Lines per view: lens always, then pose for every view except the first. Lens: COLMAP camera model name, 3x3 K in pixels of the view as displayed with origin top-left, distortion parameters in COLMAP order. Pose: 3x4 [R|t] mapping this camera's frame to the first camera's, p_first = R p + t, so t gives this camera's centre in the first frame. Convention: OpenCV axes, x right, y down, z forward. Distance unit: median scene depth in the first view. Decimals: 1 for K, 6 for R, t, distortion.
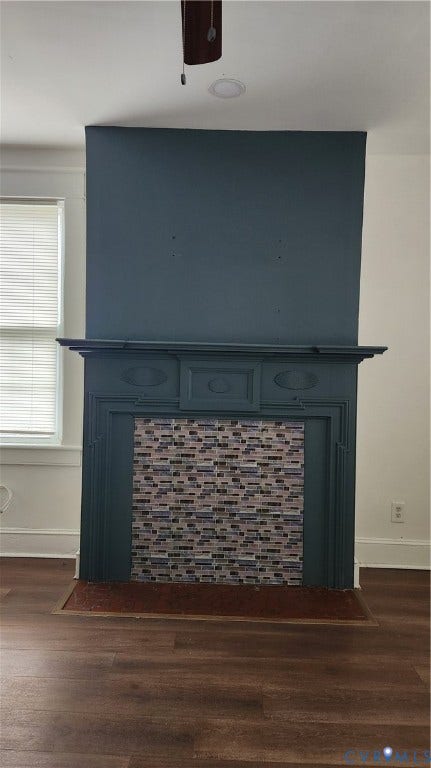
lens RADIAL K [[516.7, 0, 215.5], [0, 516.7, 384.0], [0, 0, 1]] dist [0.104804, -0.124910]
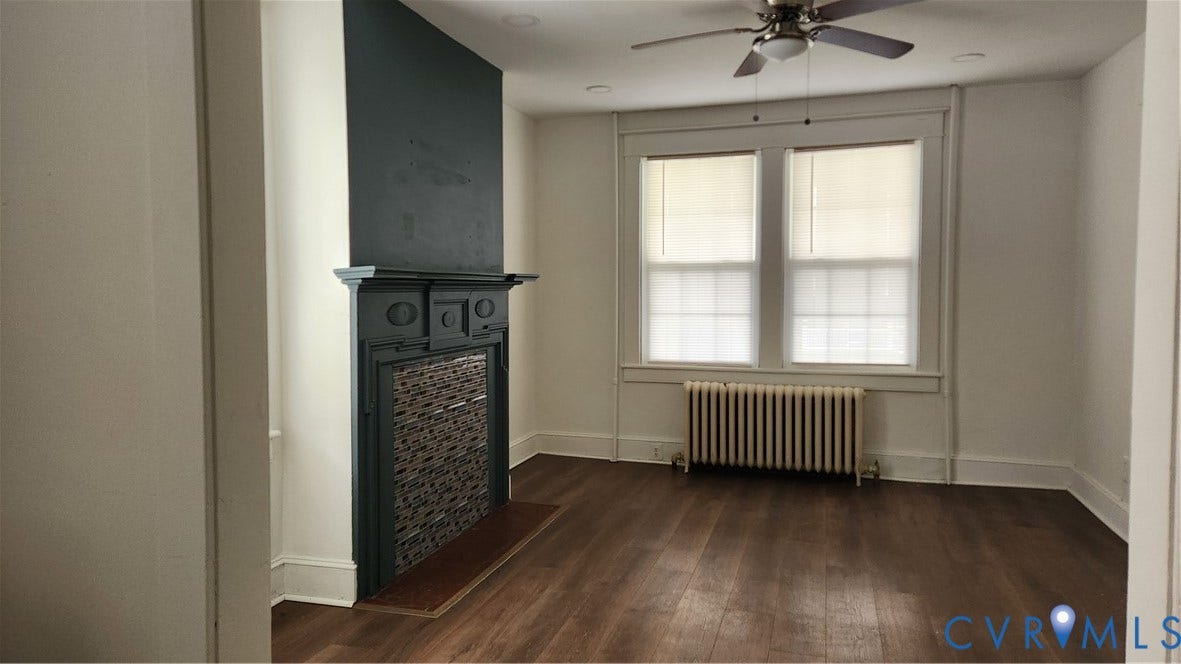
lens RADIAL K [[794.6, 0, 603.9], [0, 794.6, 329.7], [0, 0, 1]] dist [0.104804, -0.124910]
pose [[0.255208, -0.080060, 0.963566, -1.231349], [0.056713, 0.996090, 0.067742, -0.056131], [-0.965222, 0.037358, 0.258750, 0.380850]]
